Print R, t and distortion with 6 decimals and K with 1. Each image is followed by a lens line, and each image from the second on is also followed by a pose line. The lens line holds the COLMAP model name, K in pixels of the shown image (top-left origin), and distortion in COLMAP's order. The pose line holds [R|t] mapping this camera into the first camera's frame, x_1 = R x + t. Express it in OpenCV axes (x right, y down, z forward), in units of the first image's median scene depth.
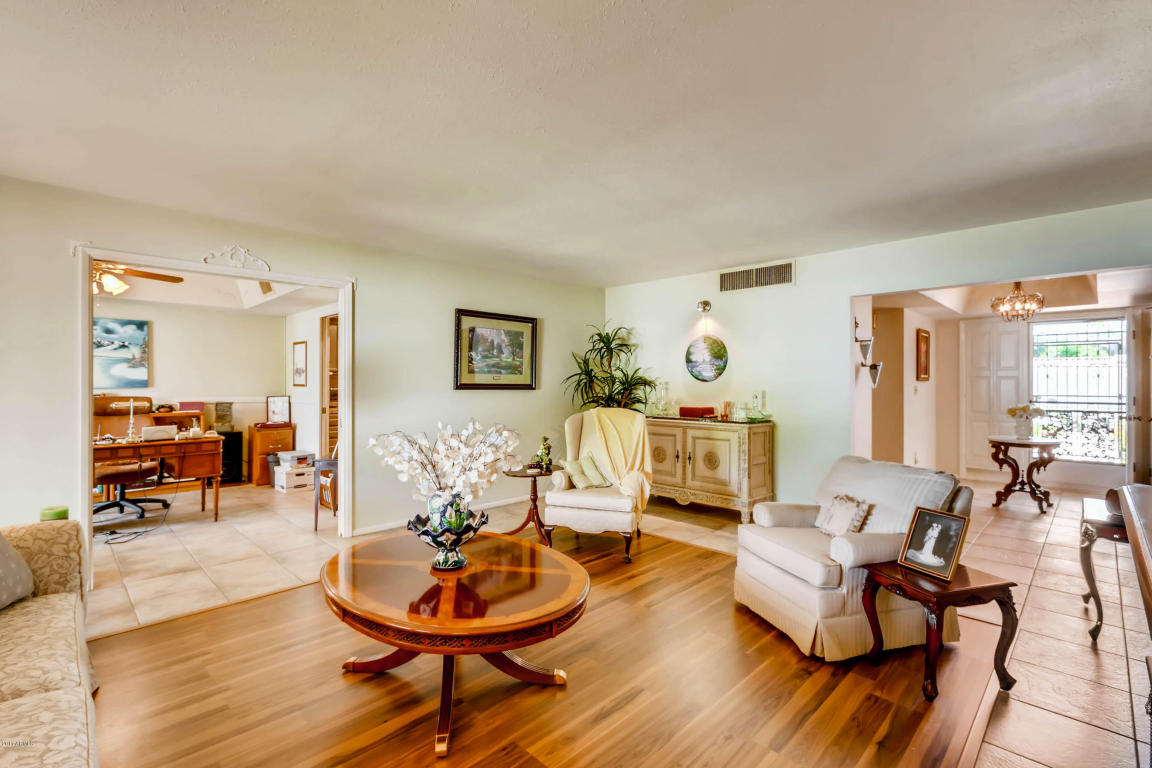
lens RADIAL K [[537.0, 0, 568.0], [0, 537.0, 376.7], [0, 0, 1]] dist [-0.007173, 0.001357]
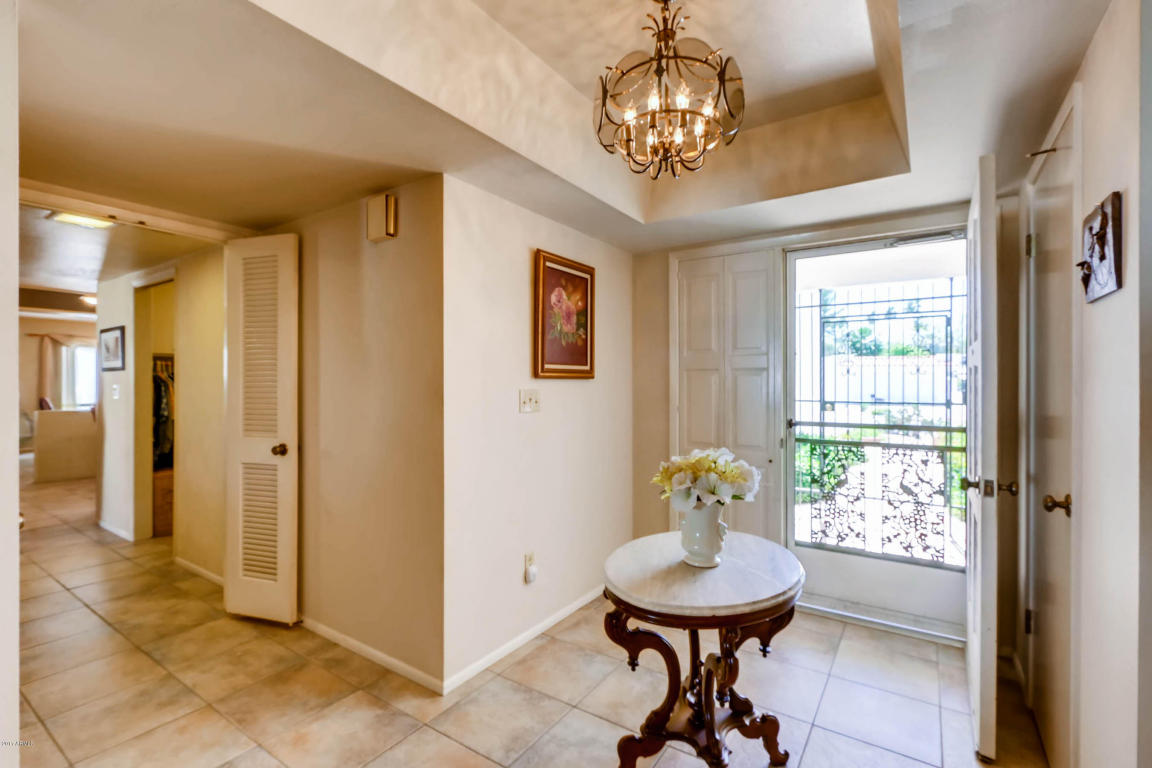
lens RADIAL K [[537.0, 0, 579.2], [0, 537.0, 379.1], [0, 0, 1]] dist [-0.007173, 0.001357]
pose [[0.977690, 0.001455, 0.210046, 0.554365], [-0.004086, 0.999919, 0.012091, 0.002451], [-0.210011, -0.012680, 0.977617, 0.548064]]
